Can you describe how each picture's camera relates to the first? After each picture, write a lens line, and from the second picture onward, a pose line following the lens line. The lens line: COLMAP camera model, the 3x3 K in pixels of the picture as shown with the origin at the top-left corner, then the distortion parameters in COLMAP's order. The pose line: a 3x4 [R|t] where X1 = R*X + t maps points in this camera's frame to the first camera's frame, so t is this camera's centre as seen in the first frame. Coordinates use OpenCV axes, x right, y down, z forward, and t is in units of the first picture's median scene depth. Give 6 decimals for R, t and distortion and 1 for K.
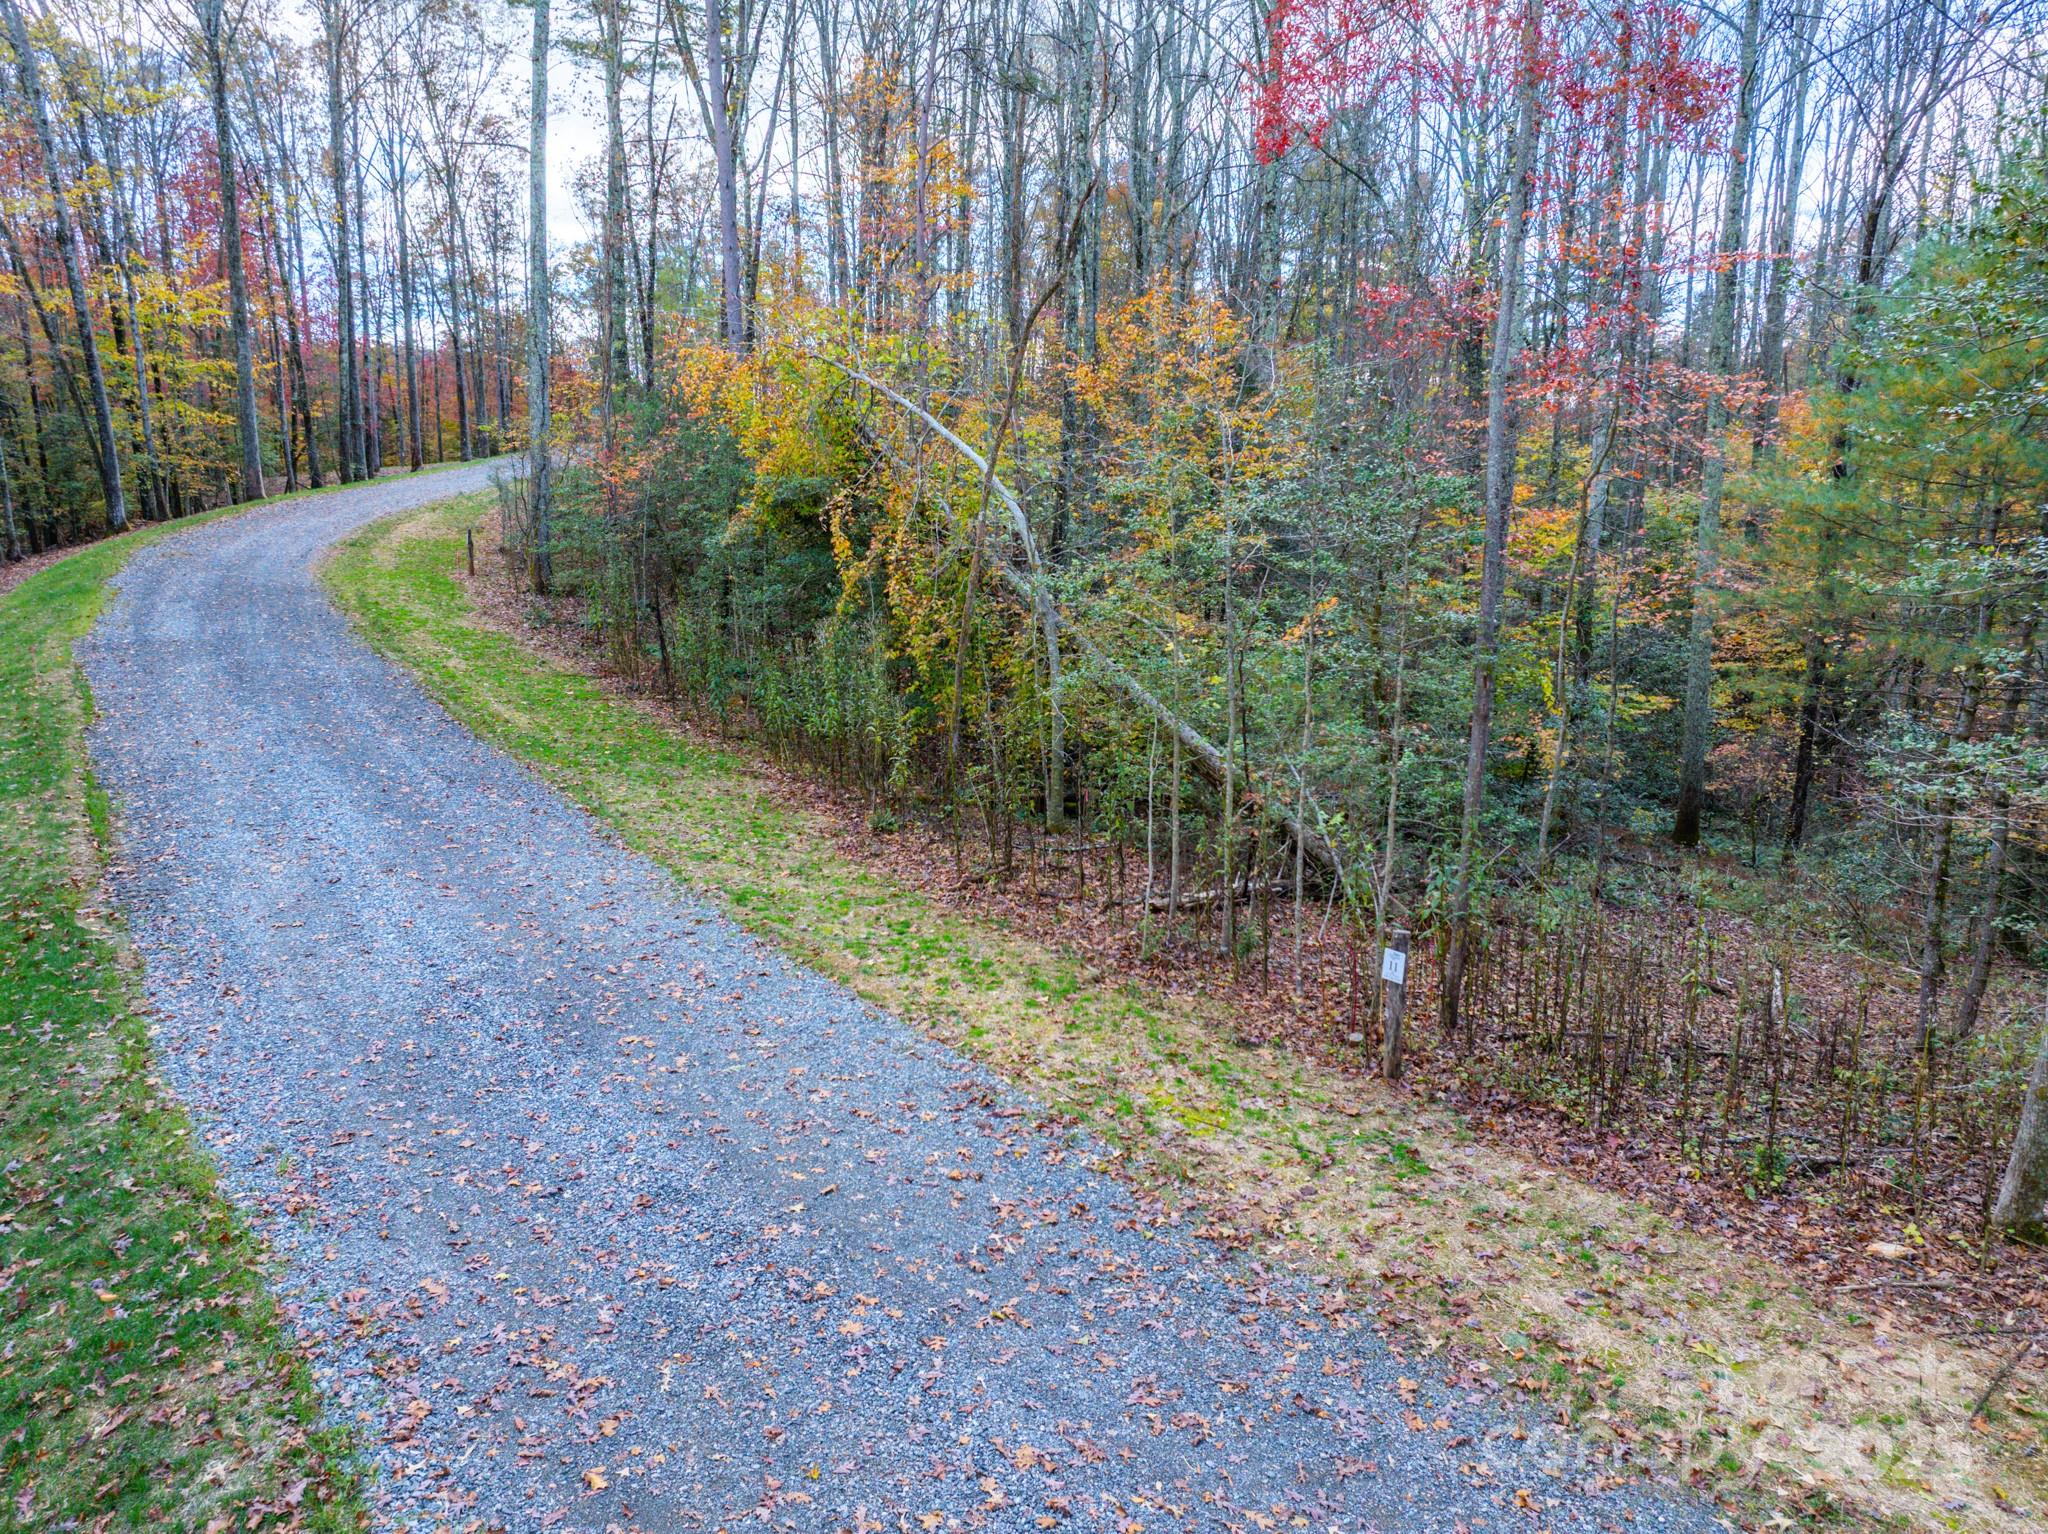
lens RADIAL K [[1435.8, 0, 1042.4], [0, 1435.8, 771.5], [0, 0, 1]] dist [-0.084586, 0.057803]
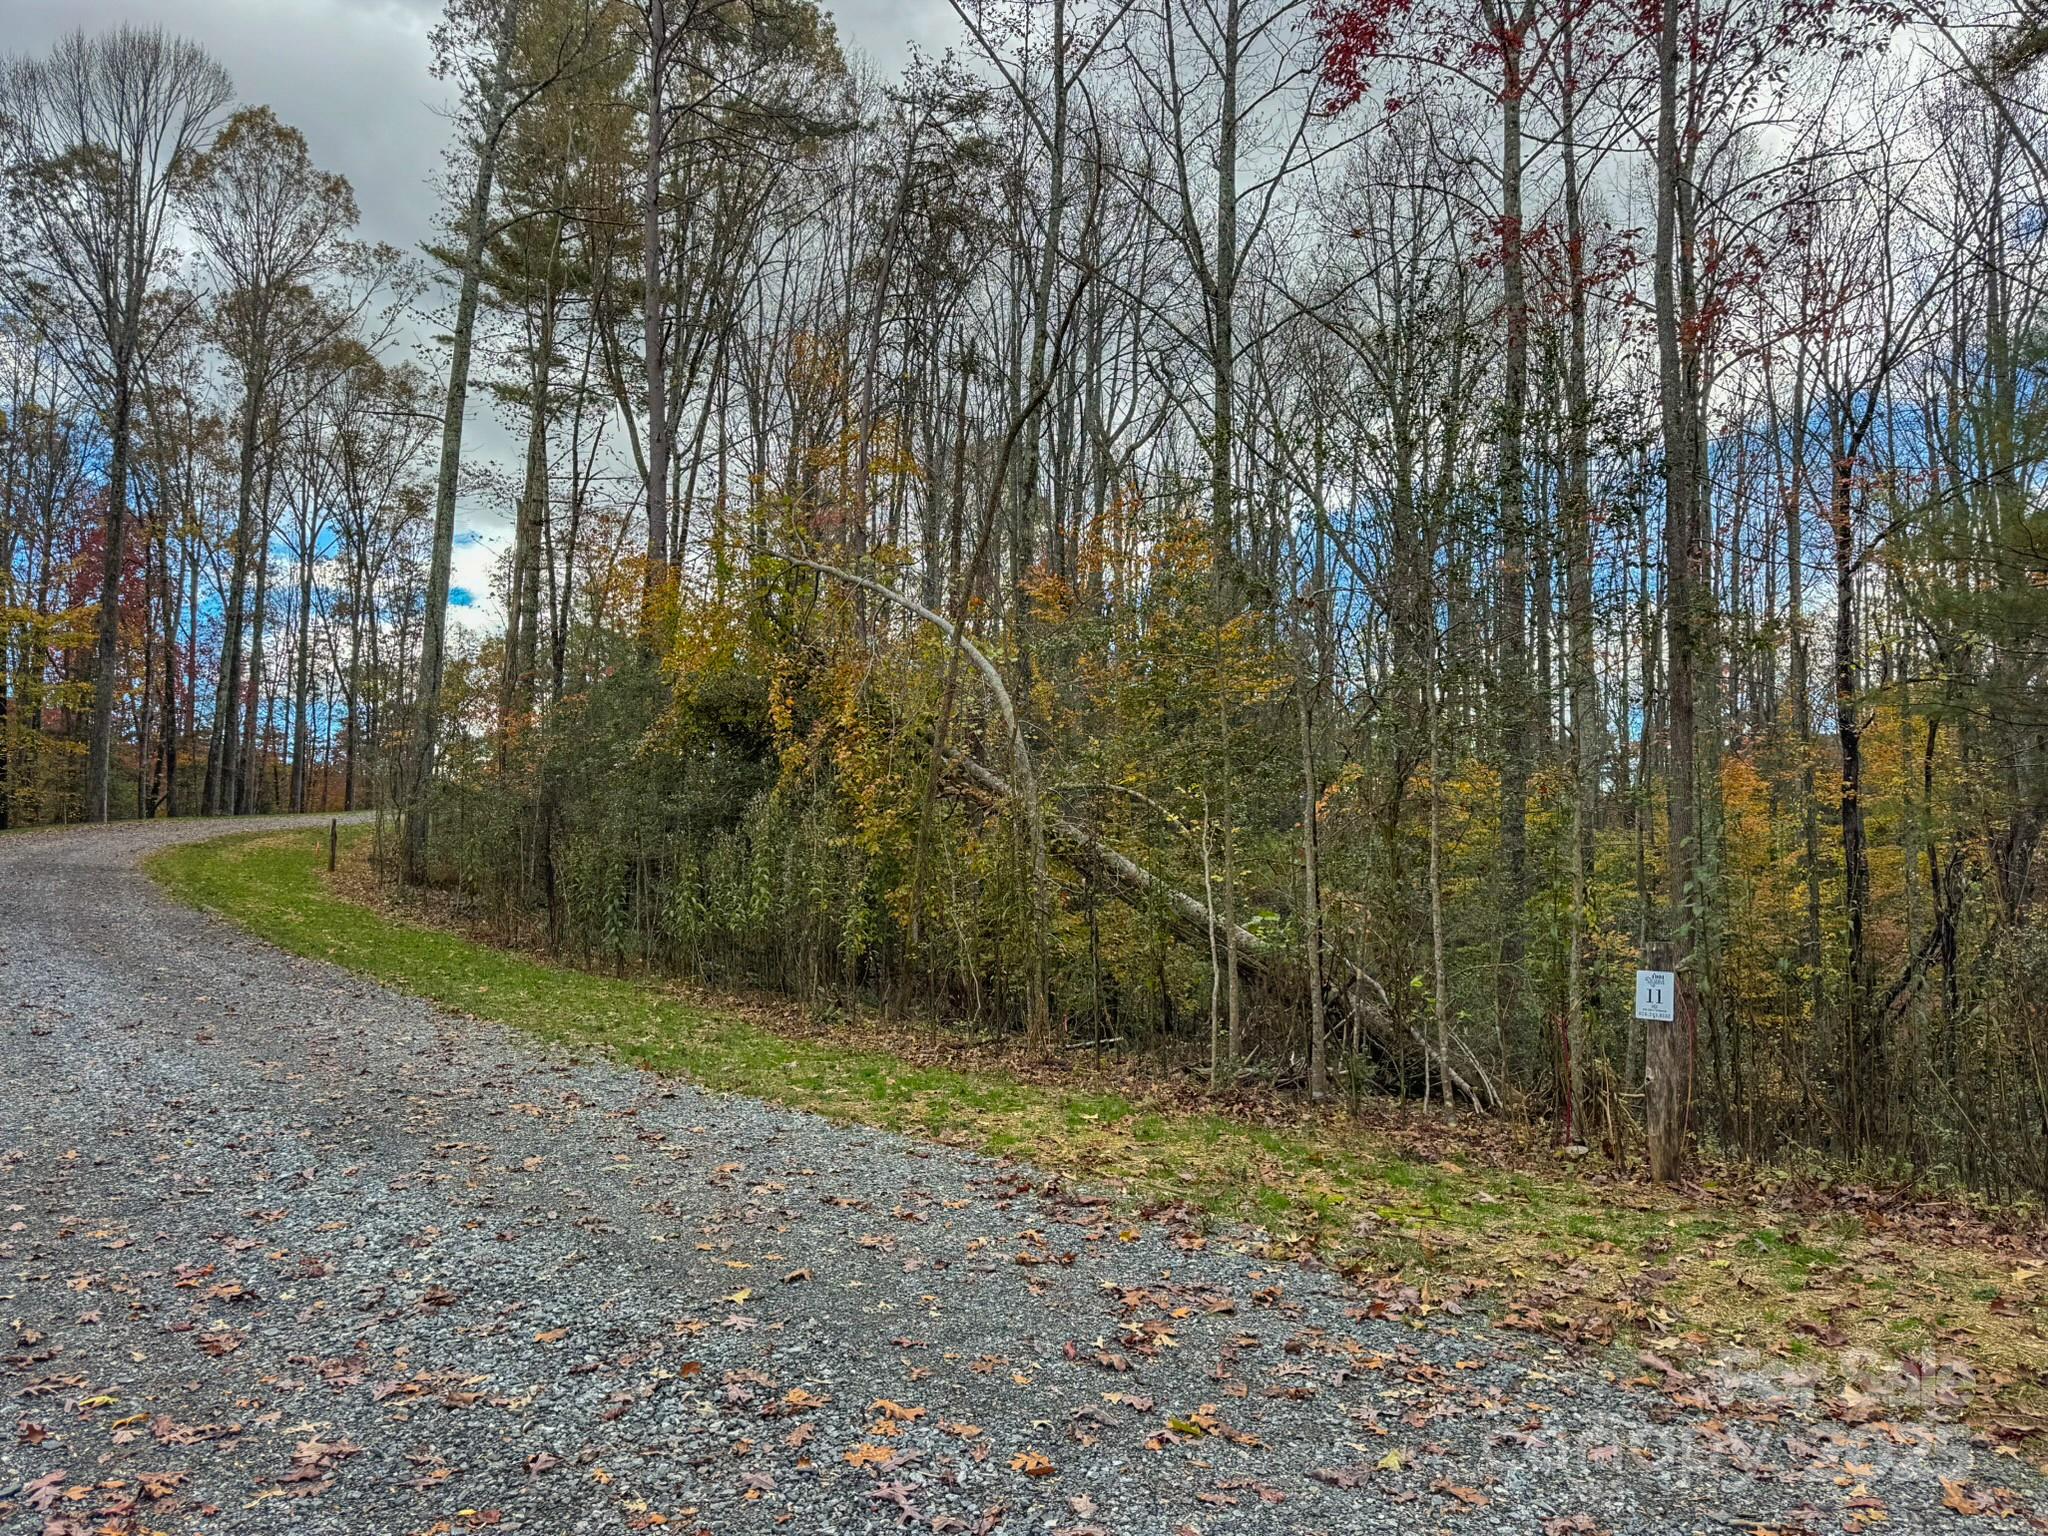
lens RADIAL K [[1459.2, 0, 1050.5], [0, 1459.2, 766.1], [0, 0, 1]] dist [0.004078, -0.005583]
pose [[0.997519, 0.017796, 0.068105, -0.071456], [0.001342, 0.962529, -0.271174, 0.193706], [-0.070379, 0.270592, 0.960118, 0.307836]]
